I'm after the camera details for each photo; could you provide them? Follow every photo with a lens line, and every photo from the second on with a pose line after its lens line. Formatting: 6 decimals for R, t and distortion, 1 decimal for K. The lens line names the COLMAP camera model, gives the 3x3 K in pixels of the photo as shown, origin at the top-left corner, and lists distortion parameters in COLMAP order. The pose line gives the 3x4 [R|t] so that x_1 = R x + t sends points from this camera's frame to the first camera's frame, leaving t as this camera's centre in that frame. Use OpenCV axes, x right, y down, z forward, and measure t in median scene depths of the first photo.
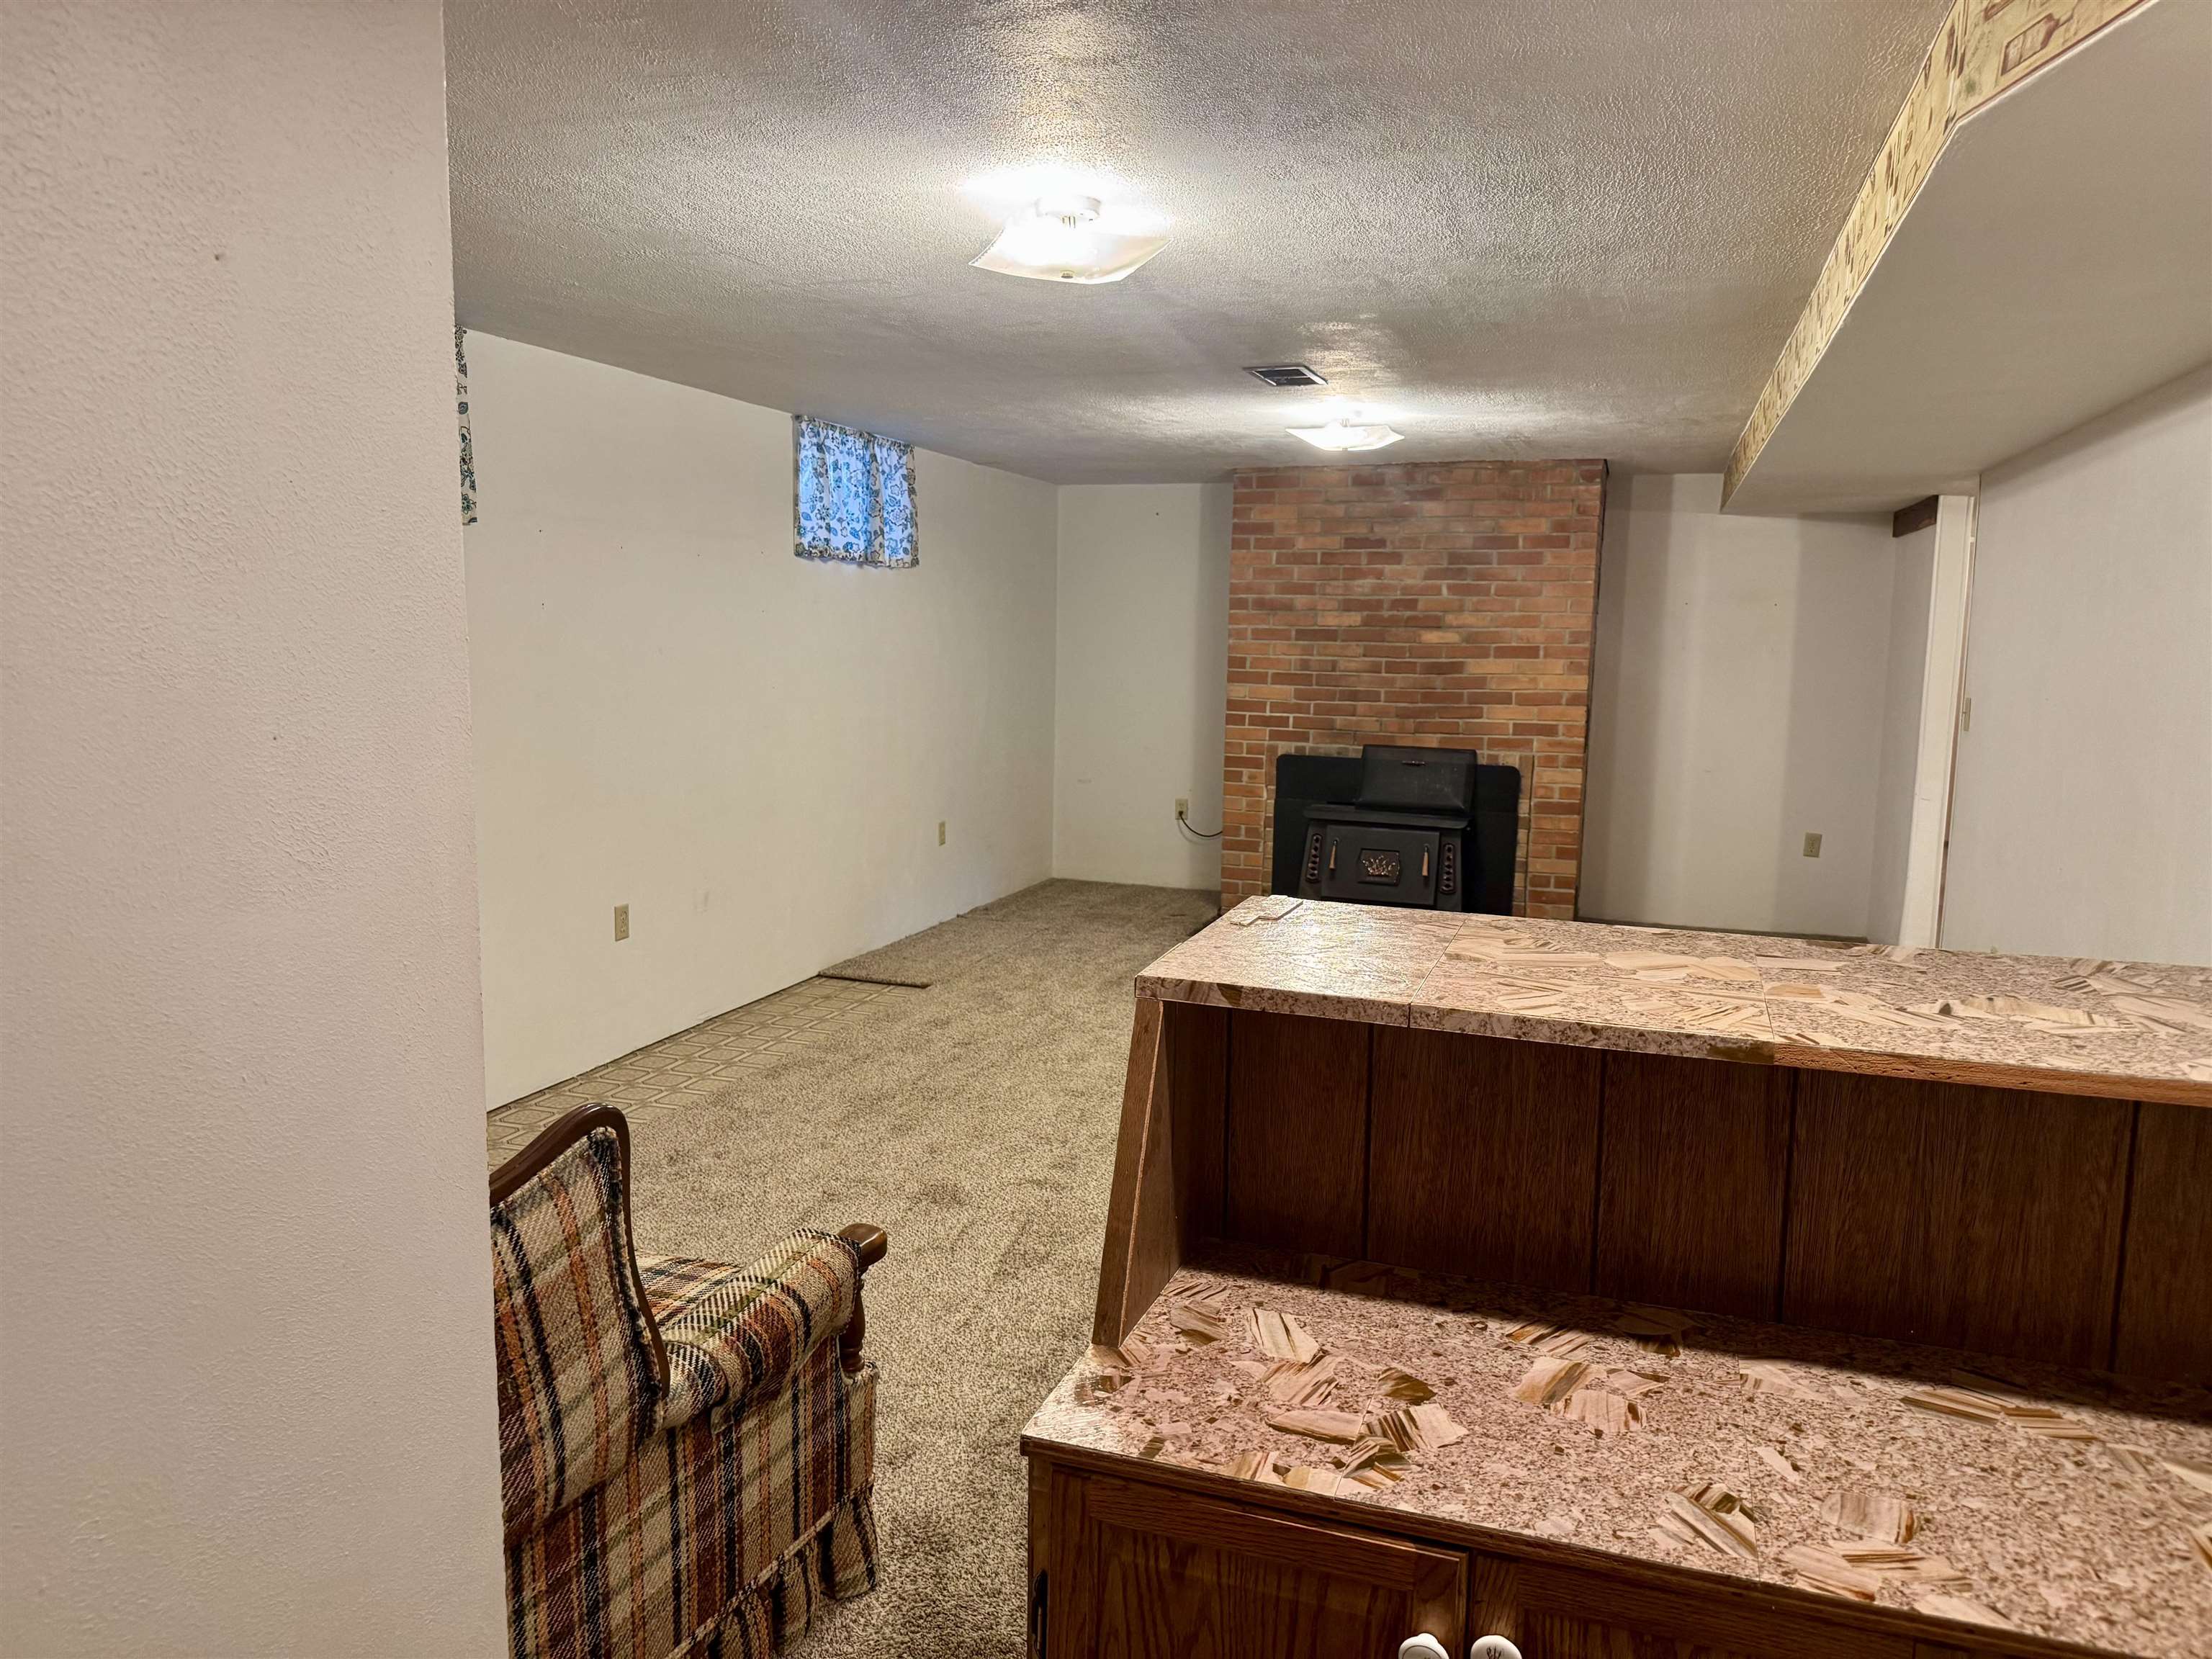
lens RADIAL K [[1547.5, 0, 1107.1], [0, 1547.5, 829.3], [0, 0, 1]] dist [0.044395, -0.061569]
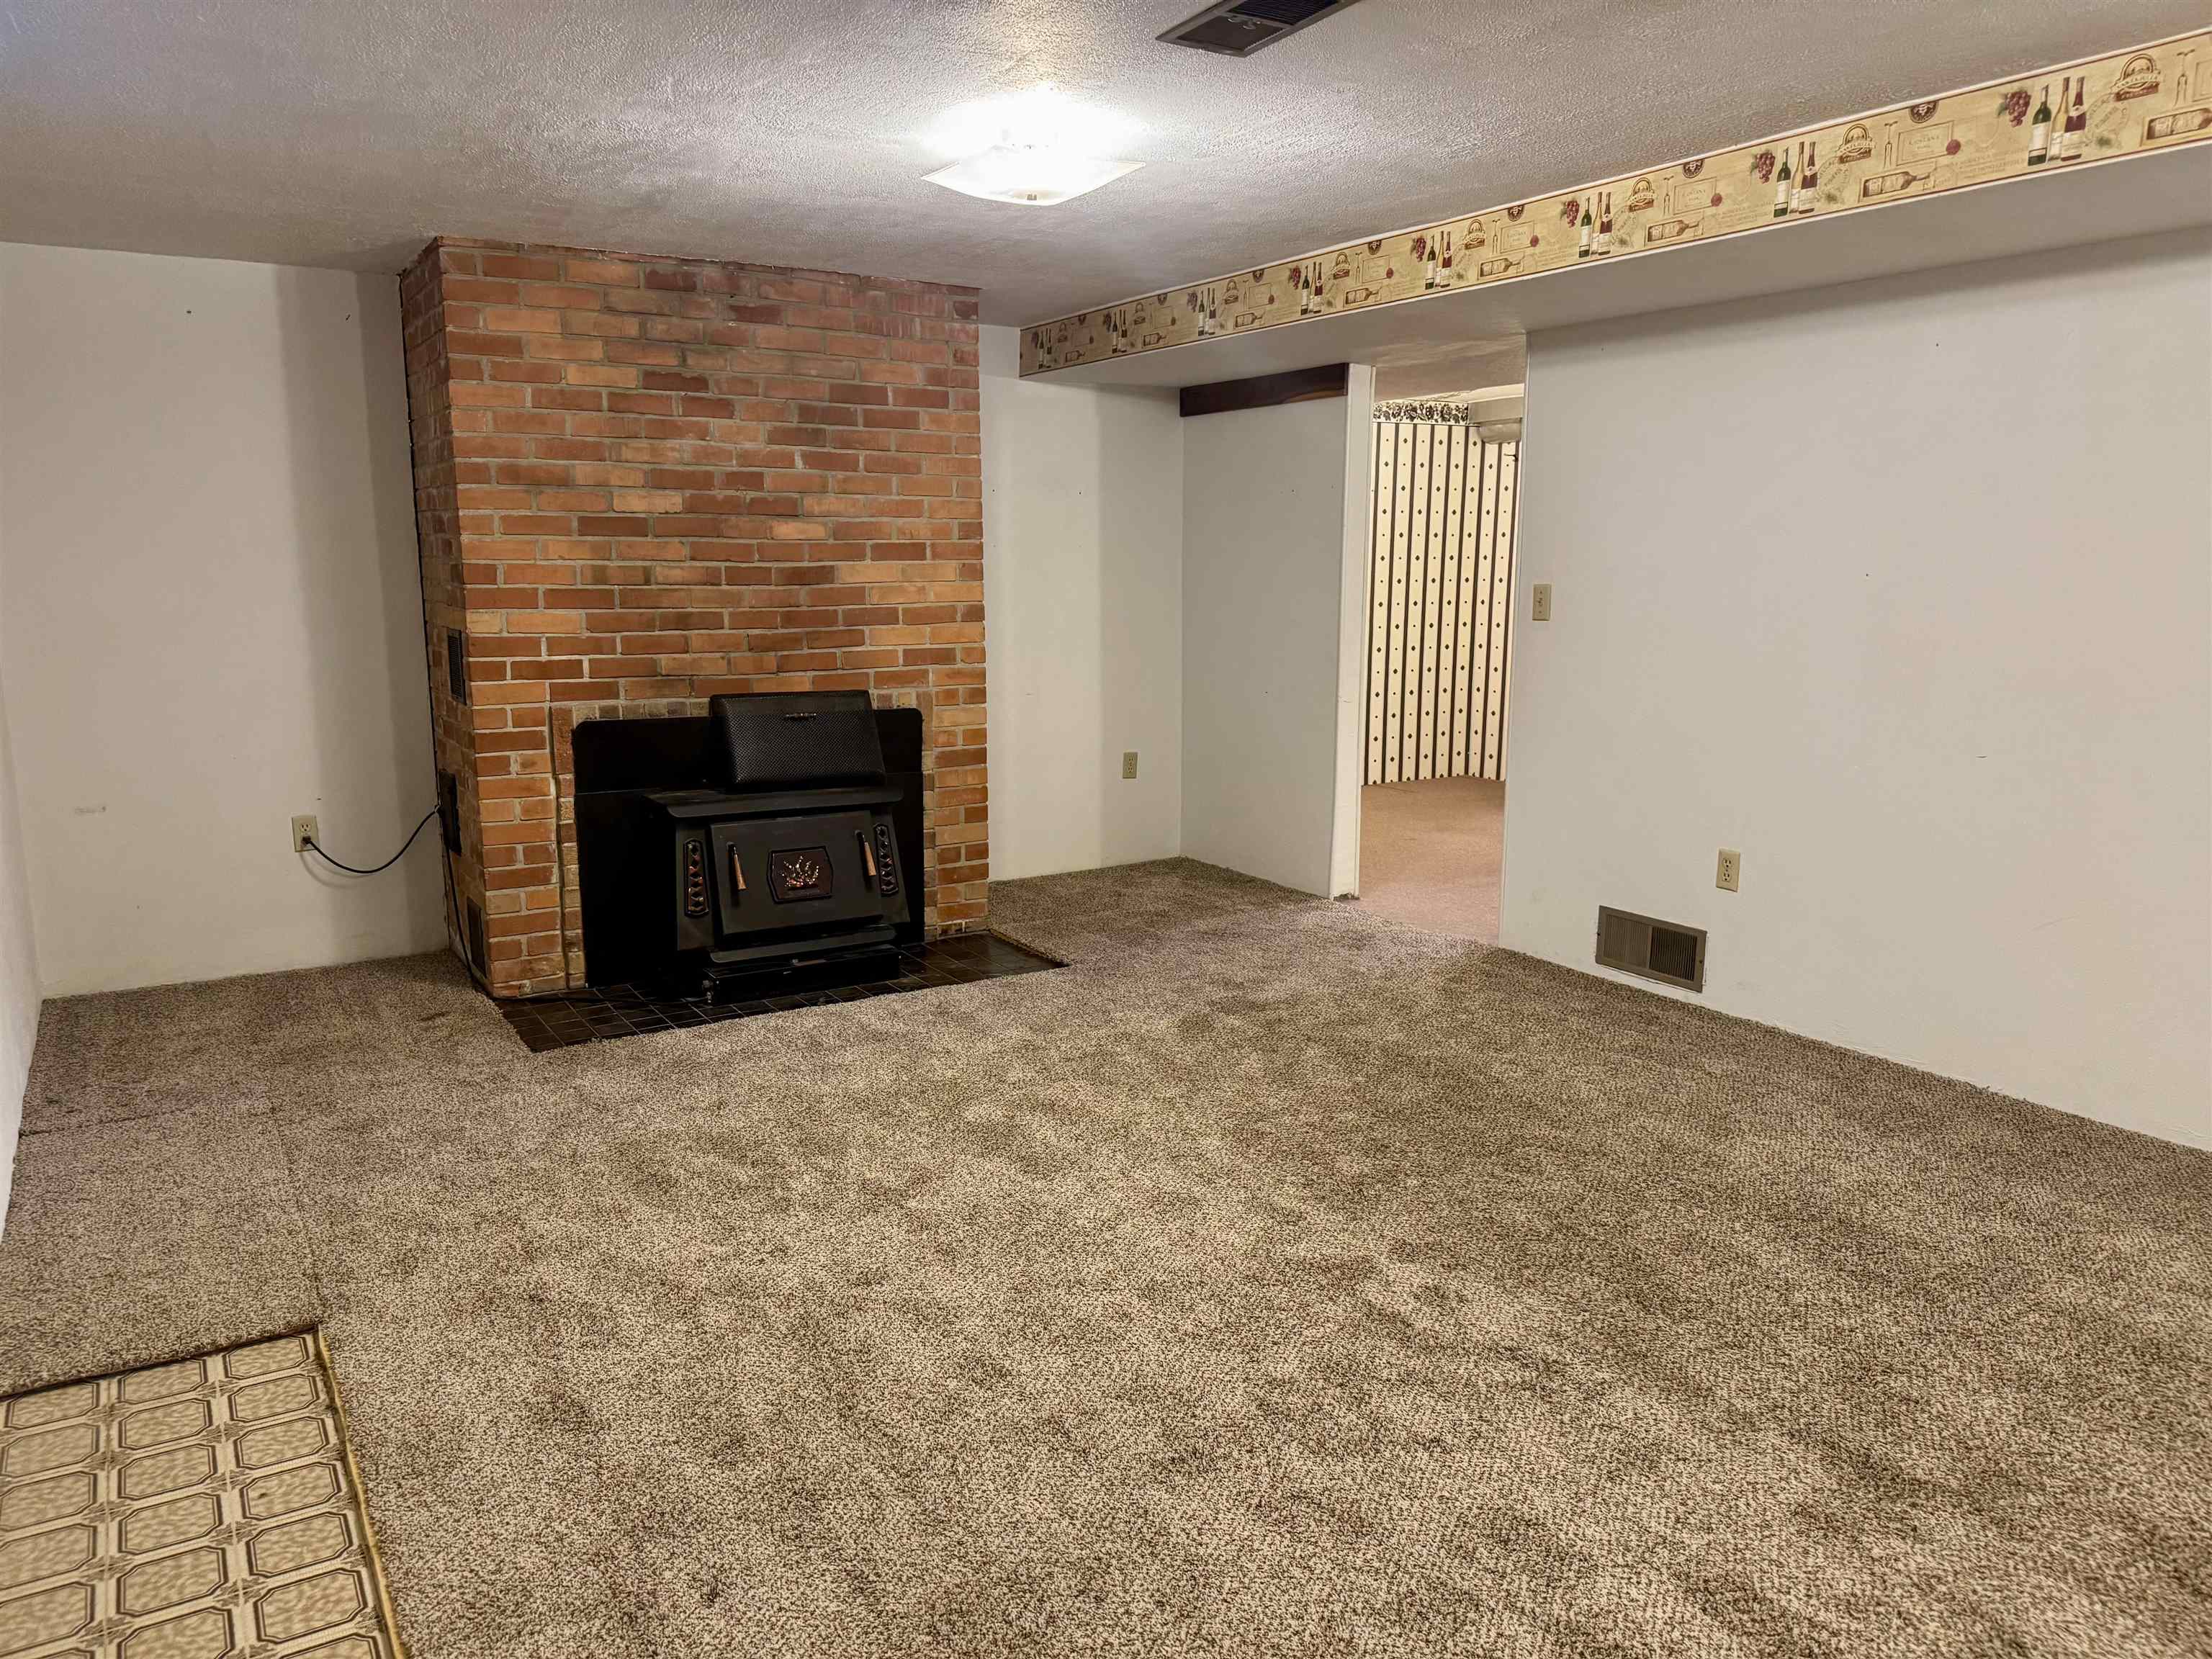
lens RADIAL K [[1547.5, 0, 1109.7], [0, 1547.5, 842.8], [0, 0, 1]] dist [0.044395, -0.061569]
pose [[0.622898, -0.159141, 0.765946, -0.248455], [0.103578, 0.987248, 0.120887, -0.055870], [-0.775416, 0.004035, 0.631438, 0.458320]]
